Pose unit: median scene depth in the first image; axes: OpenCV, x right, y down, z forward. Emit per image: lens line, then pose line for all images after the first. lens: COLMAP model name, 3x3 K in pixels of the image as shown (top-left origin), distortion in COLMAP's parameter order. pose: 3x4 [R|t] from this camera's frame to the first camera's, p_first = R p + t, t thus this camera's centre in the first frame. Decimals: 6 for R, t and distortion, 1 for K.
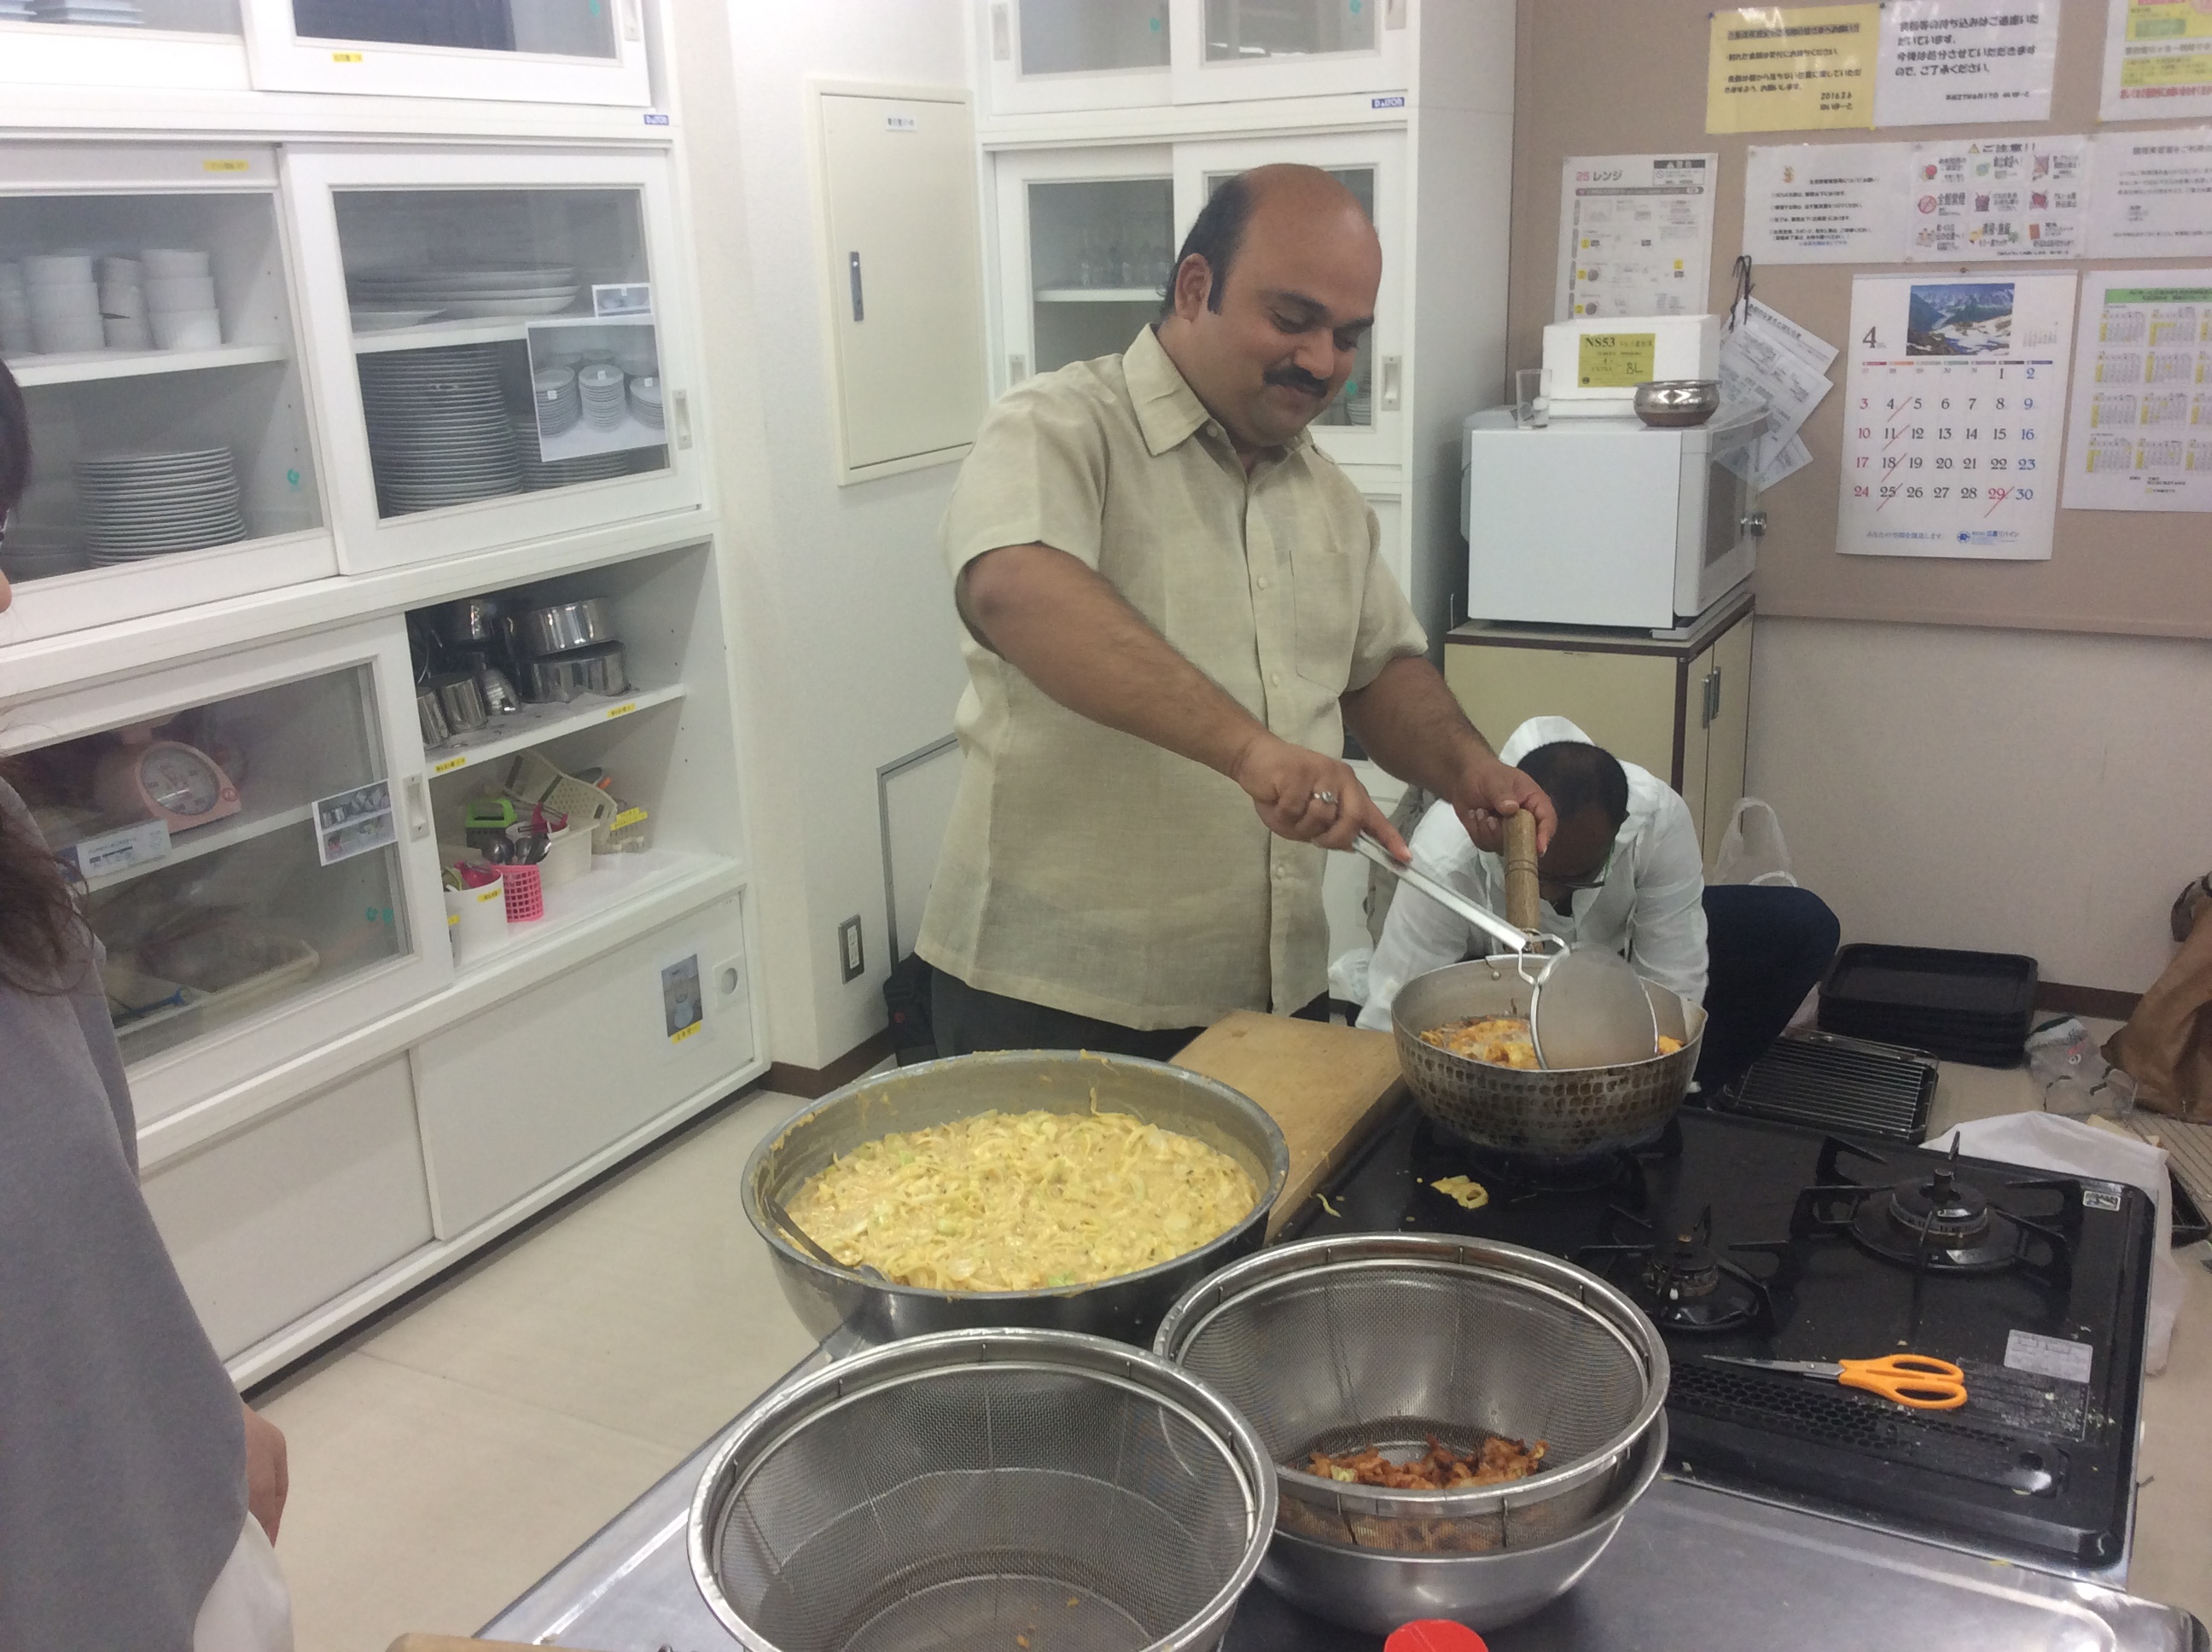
lens RADIAL K [[1997.3, 0, 1114.1], [0, 1997.3, 832.7], [0, 0, 1]] dist [0.062249, -0.124777]
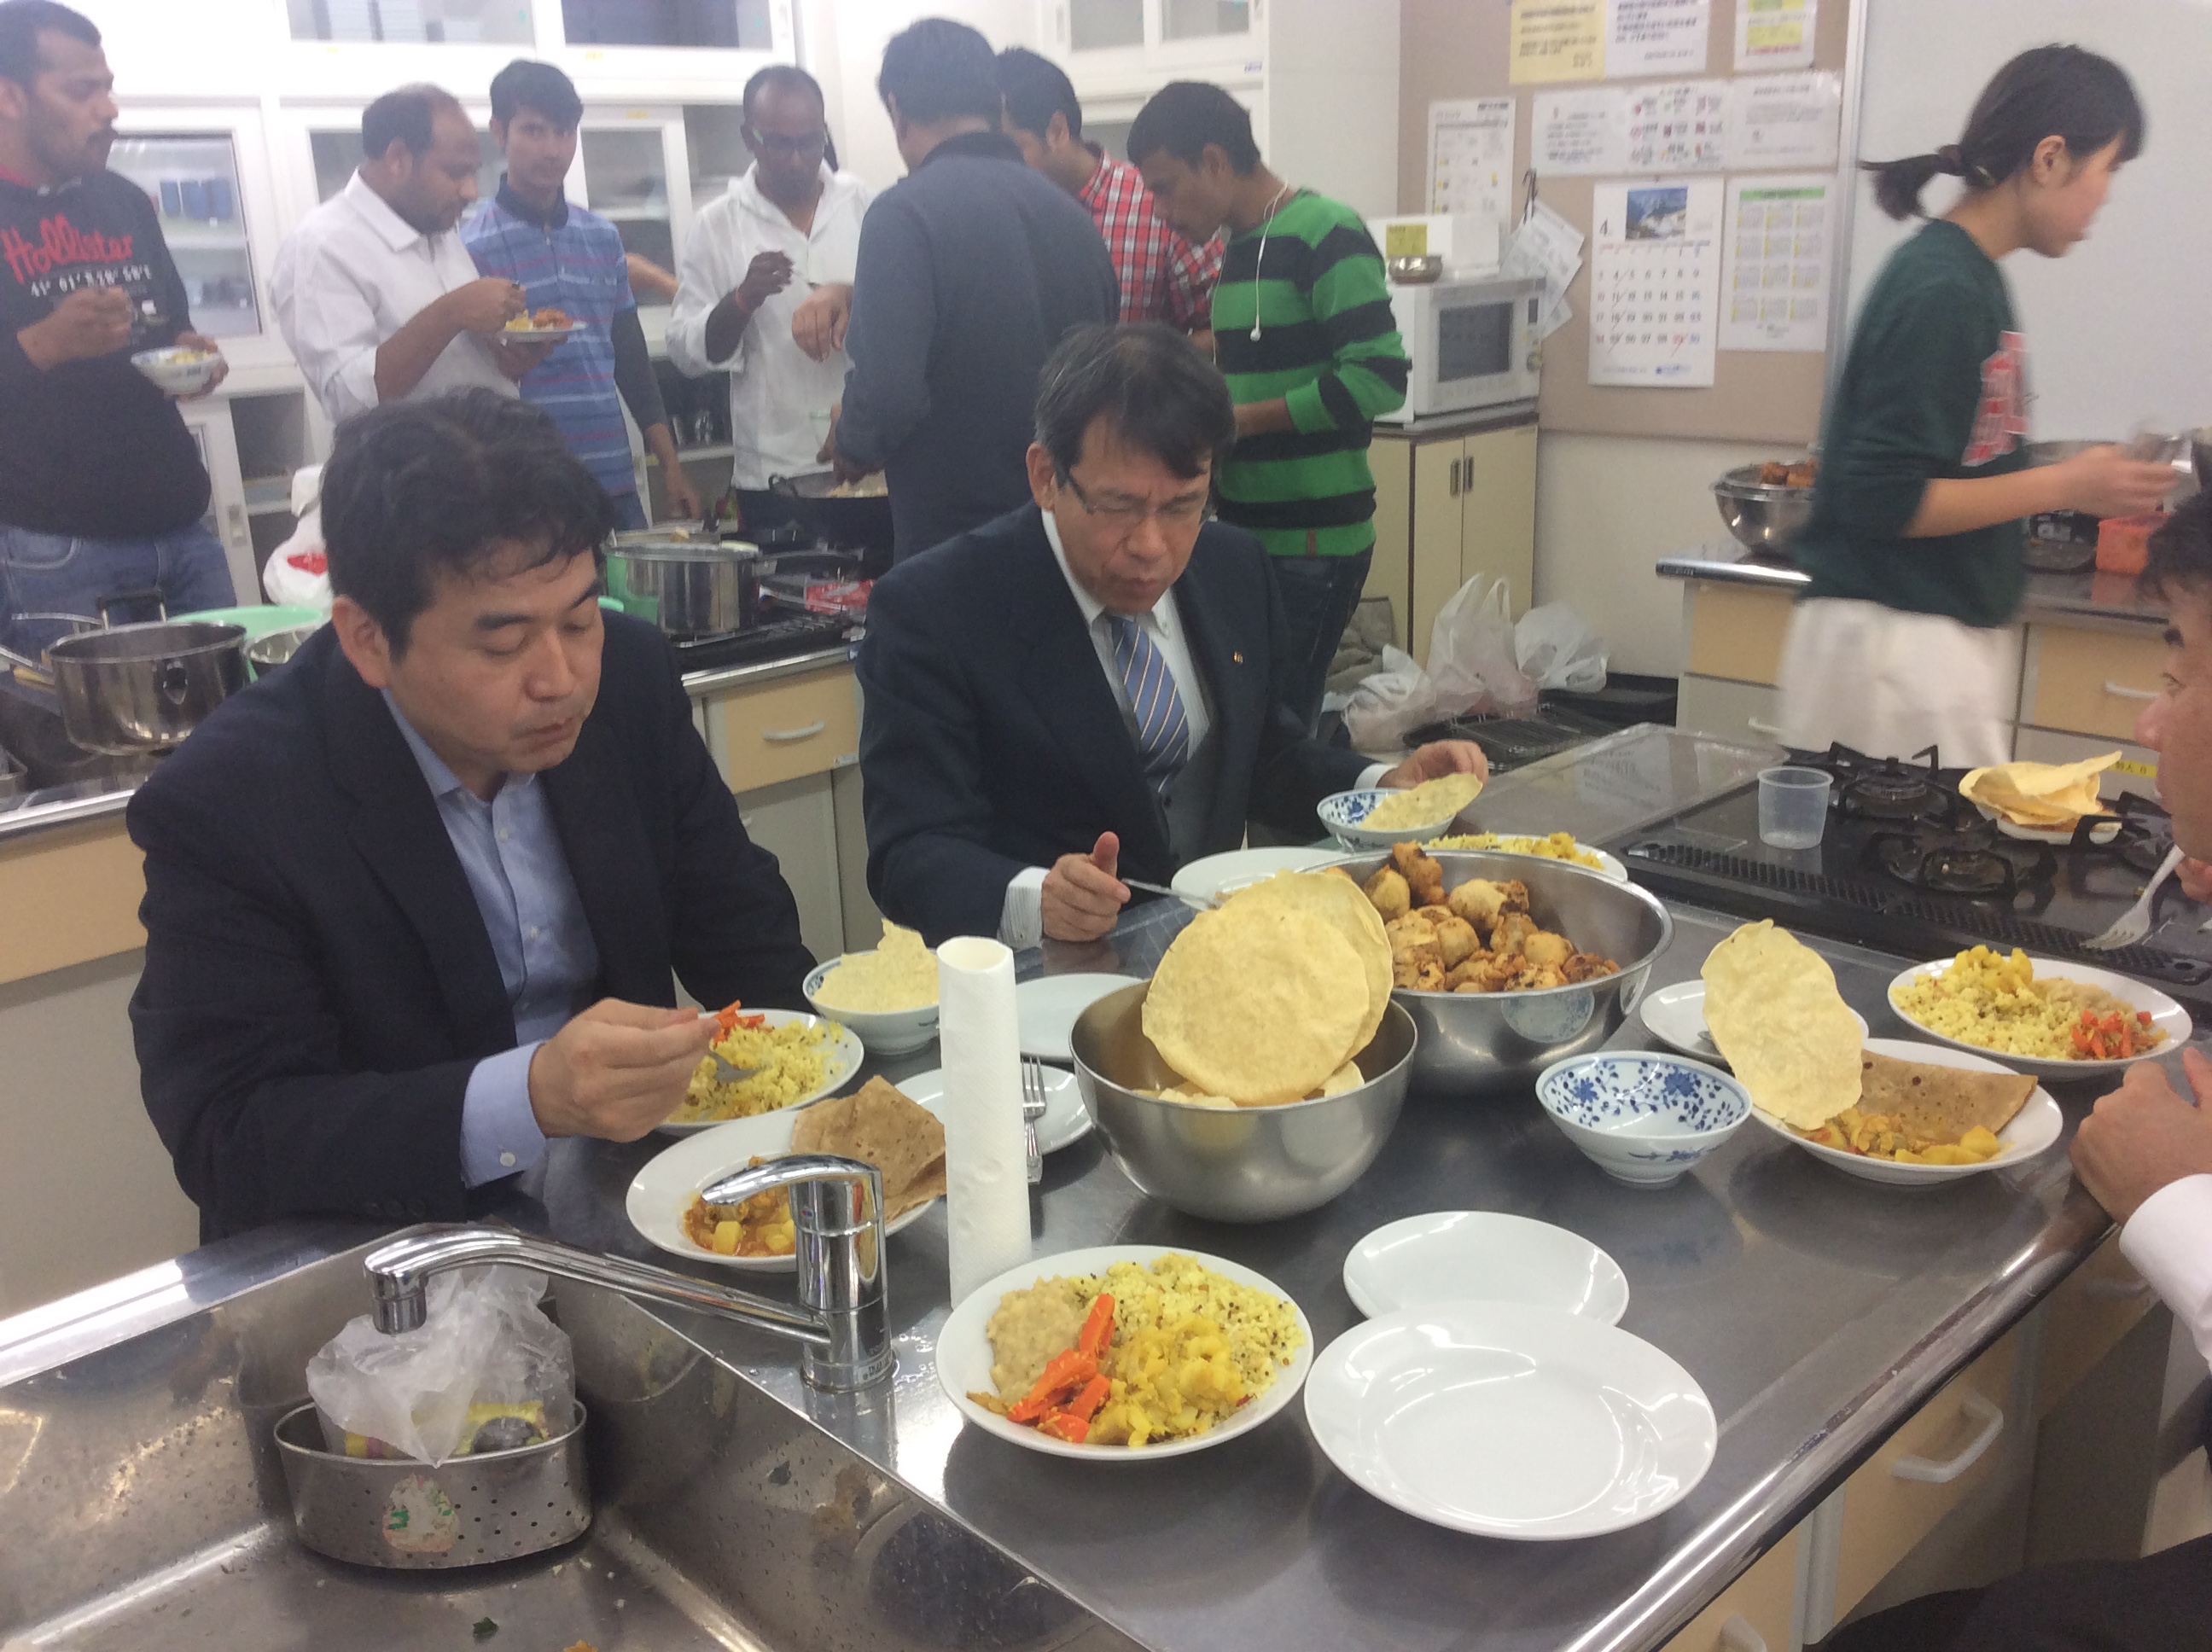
lens RADIAL K [[1997.3, 0, 1085.3], [0, 1997.3, 879.4], [0, 0, 1]] dist [0.062249, -0.124777]
pose [[0.947148, 0.103256, -0.303724, 0.520476], [-0.090053, 0.994293, 0.057199, 0.170689], [0.307897, -0.026825, 0.951041, -0.499391]]
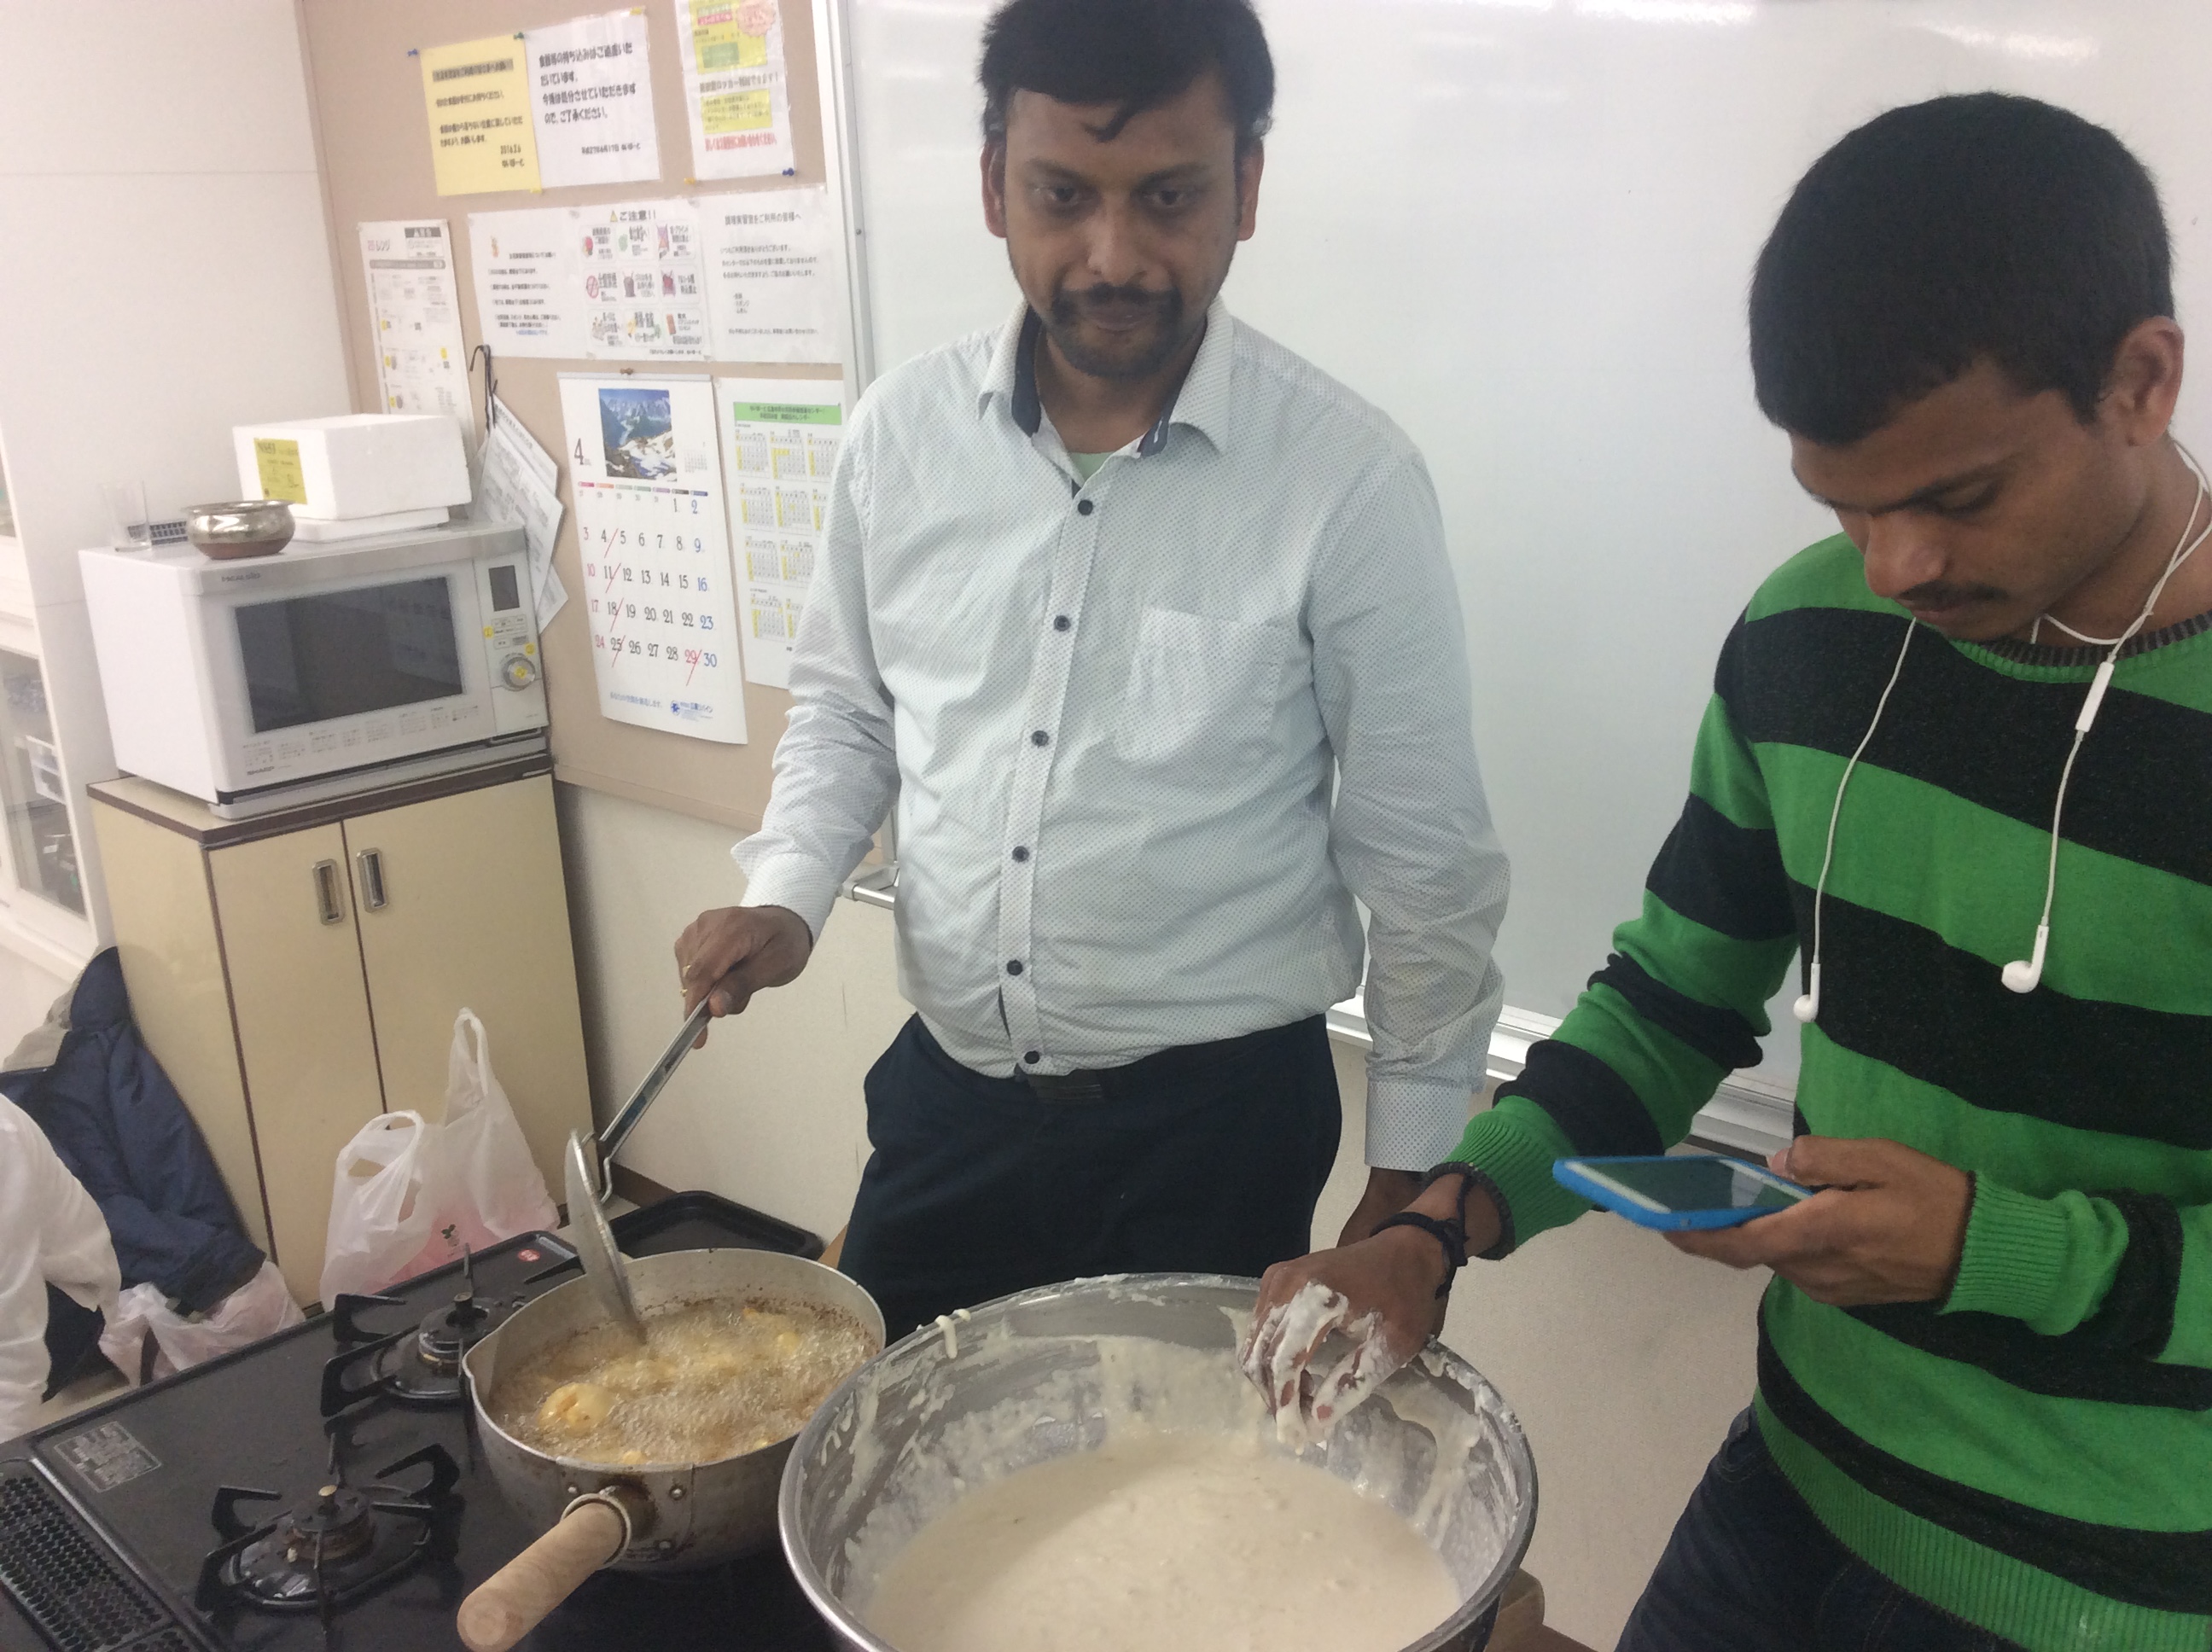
lens RADIAL K [[1997.3, 0, 1070.1], [0, 1997.3, 816.1], [0, 0, 1]] dist [0.062249, -0.124777]
pose [[0.958328, 0.074335, -0.275828, 0.809776], [-0.076972, 0.997032, 0.001272, -0.121170], [0.275104, 0.020012, 0.961206, 0.300752]]
